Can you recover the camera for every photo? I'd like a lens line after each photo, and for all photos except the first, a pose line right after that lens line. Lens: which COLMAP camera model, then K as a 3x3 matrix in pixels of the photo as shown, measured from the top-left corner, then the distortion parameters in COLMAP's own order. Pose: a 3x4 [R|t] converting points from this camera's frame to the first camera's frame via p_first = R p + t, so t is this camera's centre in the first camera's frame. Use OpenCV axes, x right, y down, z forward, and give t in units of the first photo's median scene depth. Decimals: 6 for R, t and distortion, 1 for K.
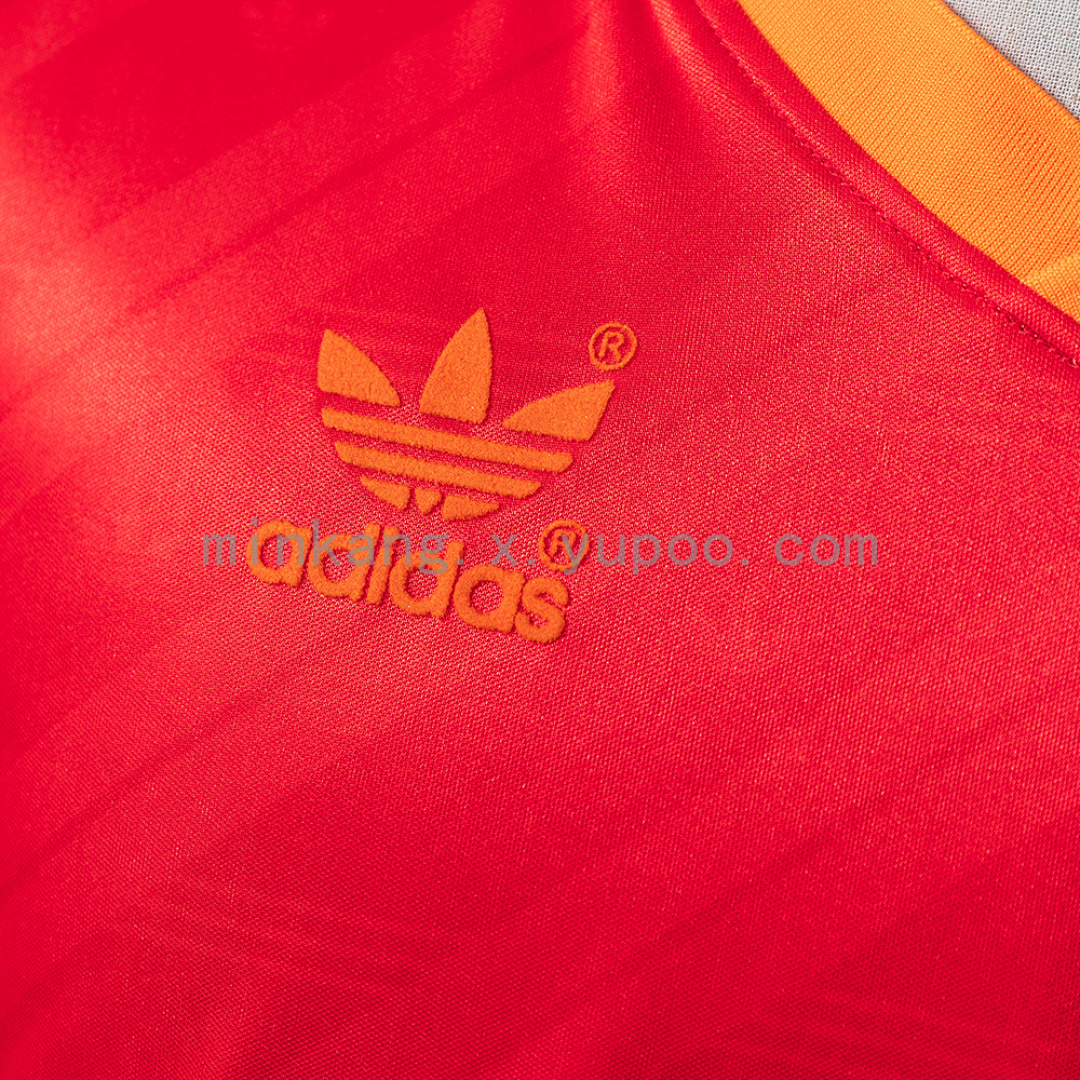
lens RADIAL K [[2455.9, 0, 540.0], [0, 2455.9, 540.0], [0, 0, 1]] dist [-0.007671, 0.316310]
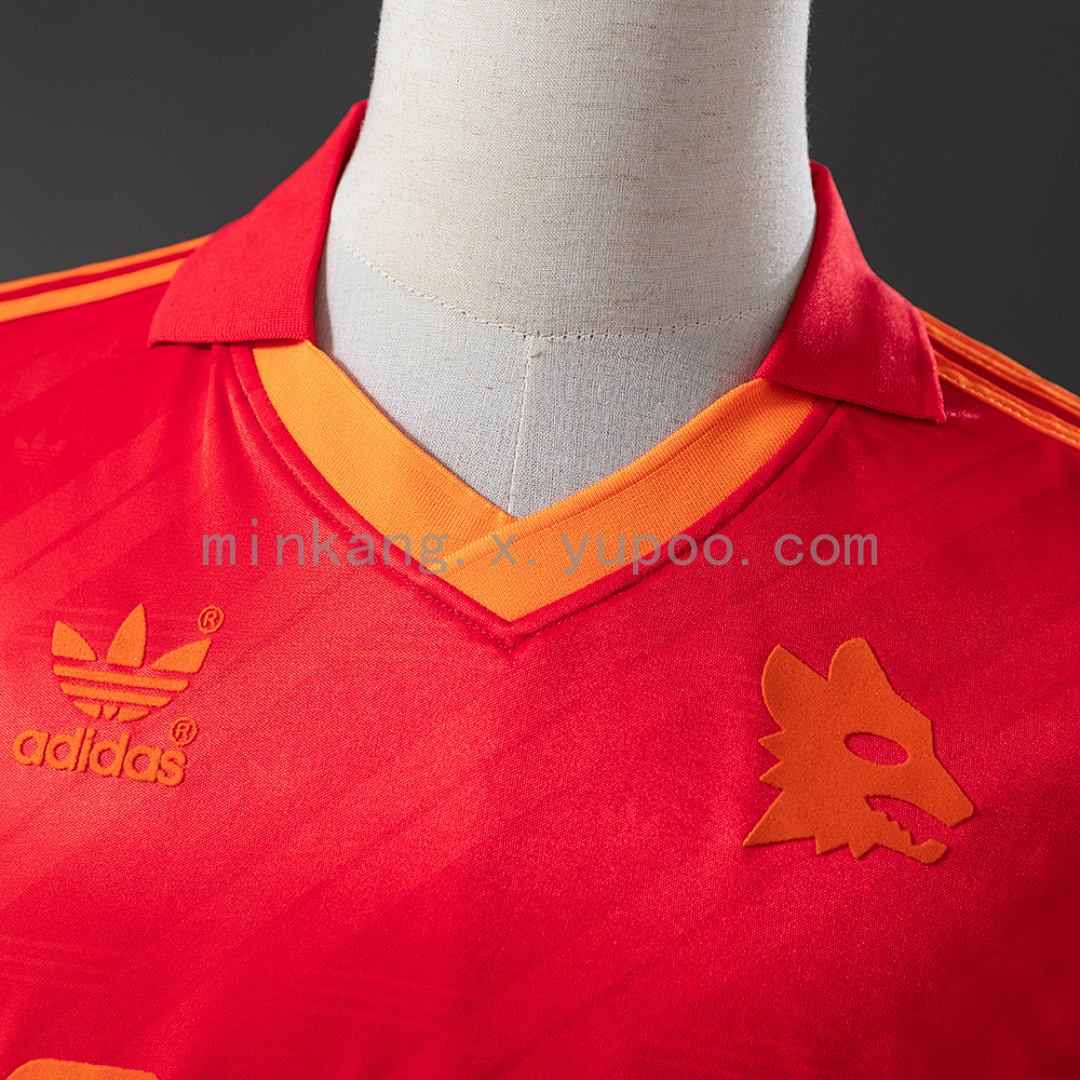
lens RADIAL K [[2455.9, 0, 540.0], [0, 2455.9, 540.0], [0, 0, 1]] dist [-0.007671, 0.316310]
pose [[0.996930, -0.065587, -0.042772, 0.349763], [0.059765, 0.990291, -0.125505, 0.102772], [0.050589, 0.122563, 0.991171, -0.768095]]
